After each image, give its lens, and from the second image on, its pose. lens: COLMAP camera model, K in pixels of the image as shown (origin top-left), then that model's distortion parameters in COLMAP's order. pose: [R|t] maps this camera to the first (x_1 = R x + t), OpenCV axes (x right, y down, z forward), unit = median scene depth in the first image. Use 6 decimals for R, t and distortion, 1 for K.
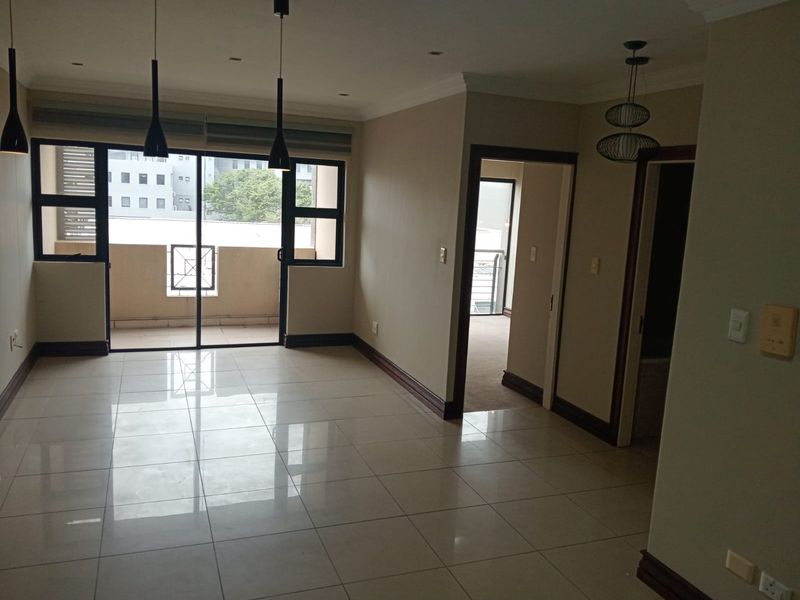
lens RADIAL K [[654.2, 0, 400.0], [0, 654.2, 300.0], [0, 0, 1]] dist [0.118338, -0.244976]
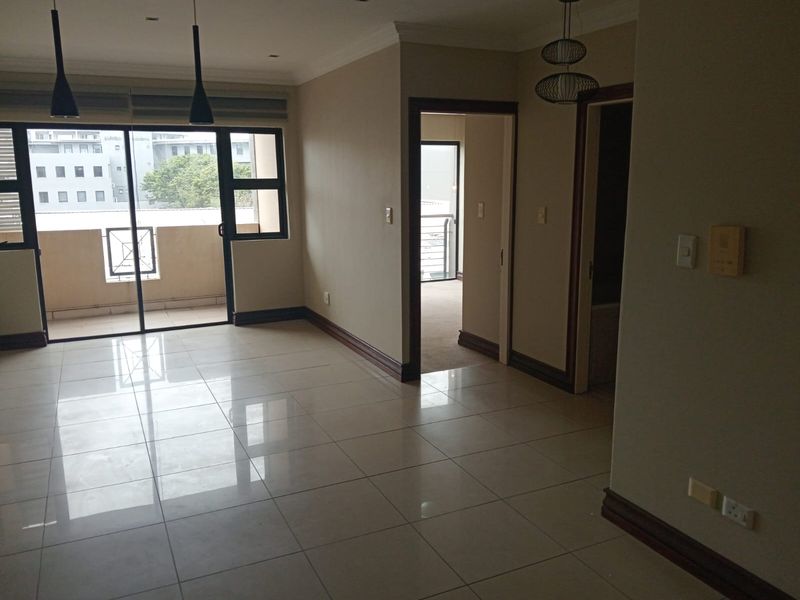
lens RADIAL K [[654.2, 0, 400.0], [0, 654.2, 300.0], [0, 0, 1]] dist [0.118338, -0.244976]
pose [[0.995136, -0.074302, 0.064680, 0.007727], [0.072007, 0.996713, 0.037131, 0.017450], [-0.067226, -0.032293, 0.997215, 0.018318]]
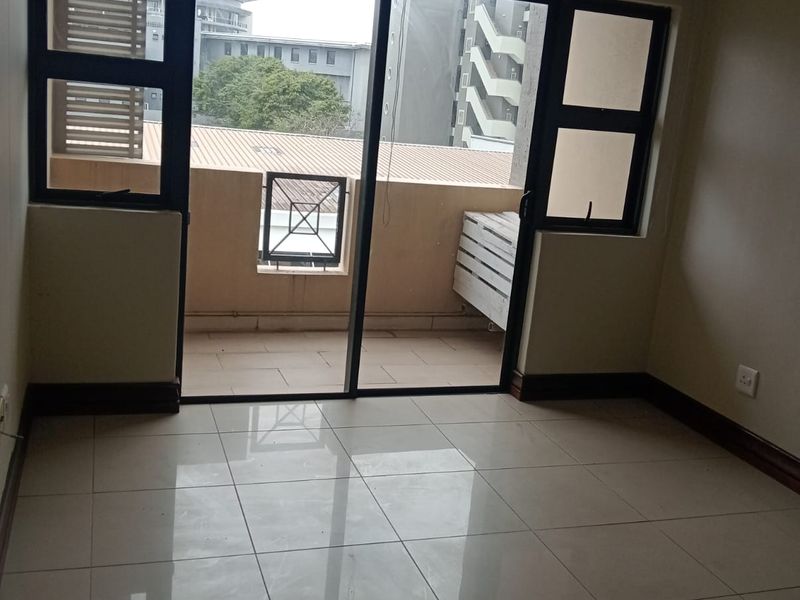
lens RADIAL K [[875.1, 0, 400.0], [0, 875.1, 300.0], [0, 0, 1]] dist [0.135726, -0.350173]
pose [[0.998160, 0.048799, -0.035993, -0.261593], [-0.046379, 0.996789, 0.065269, -0.041736], [0.039062, -0.063480, 0.997218, 0.386045]]
